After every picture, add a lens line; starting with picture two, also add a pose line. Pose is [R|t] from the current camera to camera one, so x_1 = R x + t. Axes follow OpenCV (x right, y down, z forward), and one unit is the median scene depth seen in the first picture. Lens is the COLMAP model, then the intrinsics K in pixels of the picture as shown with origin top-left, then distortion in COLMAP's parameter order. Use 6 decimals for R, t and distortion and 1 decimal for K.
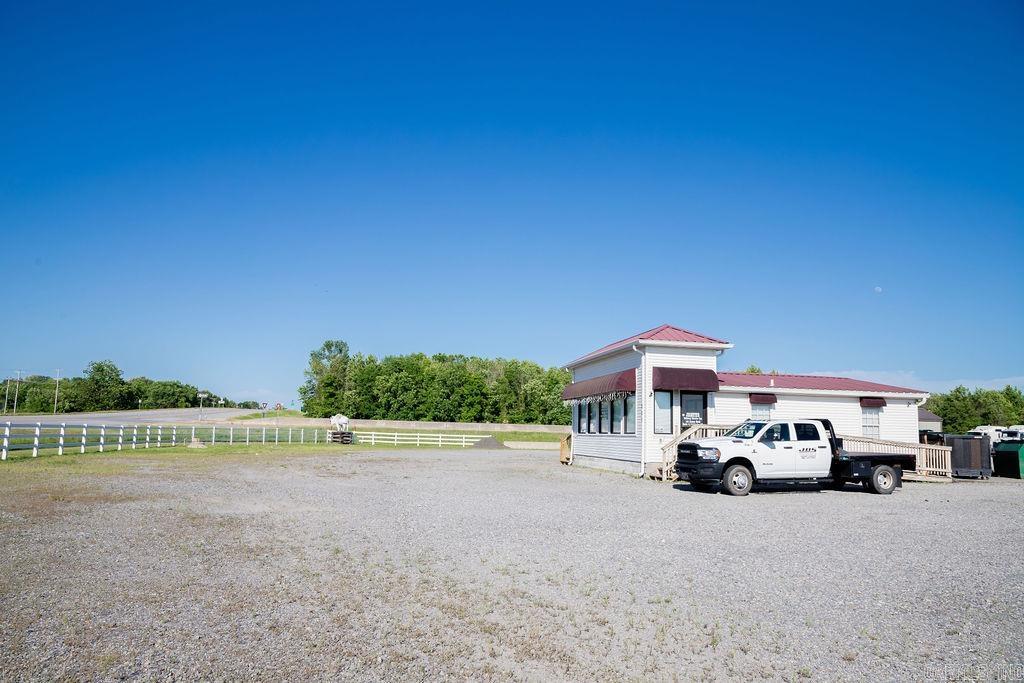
lens RADIAL K [[706.1, 0, 509.0], [0, 706.1, 346.3], [0, 0, 1]] dist [-0.063038, 0.010935]
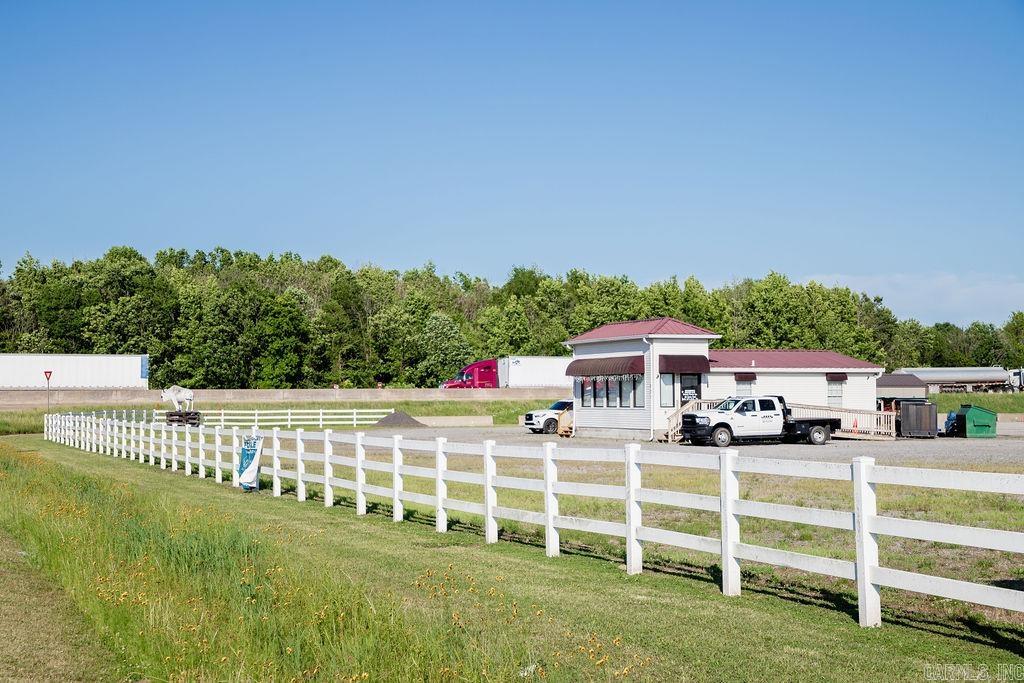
lens RADIAL K [[1698.8, 0, 514.7], [0, 1698.8, 348.1], [0, 0, 1]] dist [0.296015, 0.000000]
pose [[0.985456, -0.024757, 0.168115, -0.524337], [0.008516, 0.995282, 0.096647, -0.260043], [-0.169714, -0.093810, 0.981018, -1.814988]]
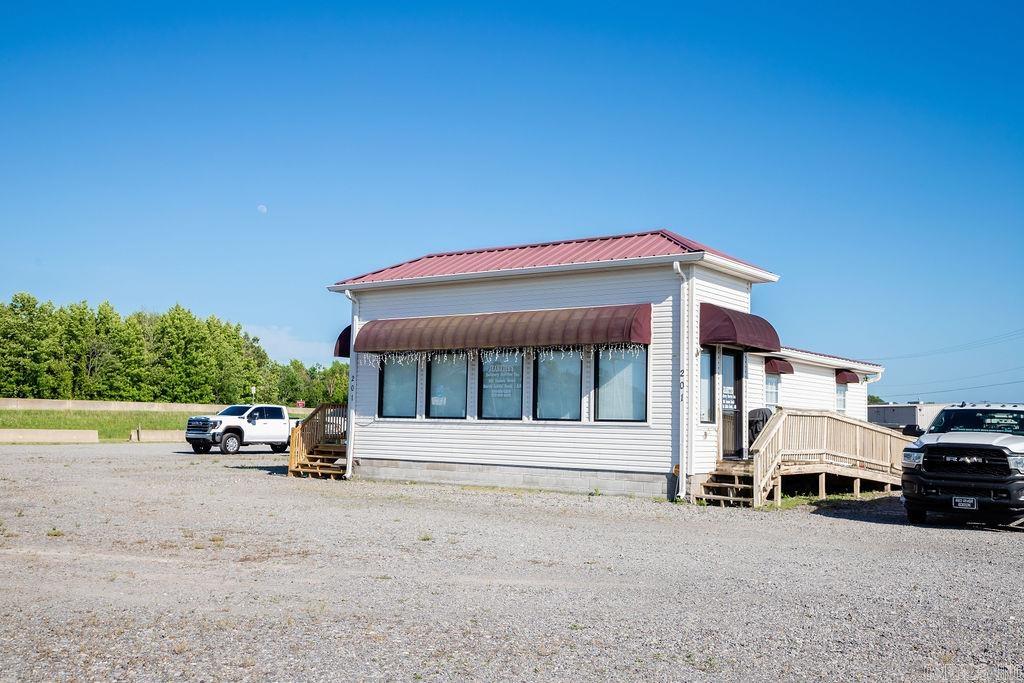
lens RADIAL K [[1045.2, 0, 515.4], [0, 1045.2, 341.0], [0, 0, 1]] dist [0.042488, 0.000000]
pose [[0.736923, 0.047279, 0.674321, -0.424044], [-0.088381, 0.995727, 0.026772, 0.046404], [-0.670174, -0.079326, 0.737953, 0.450531]]
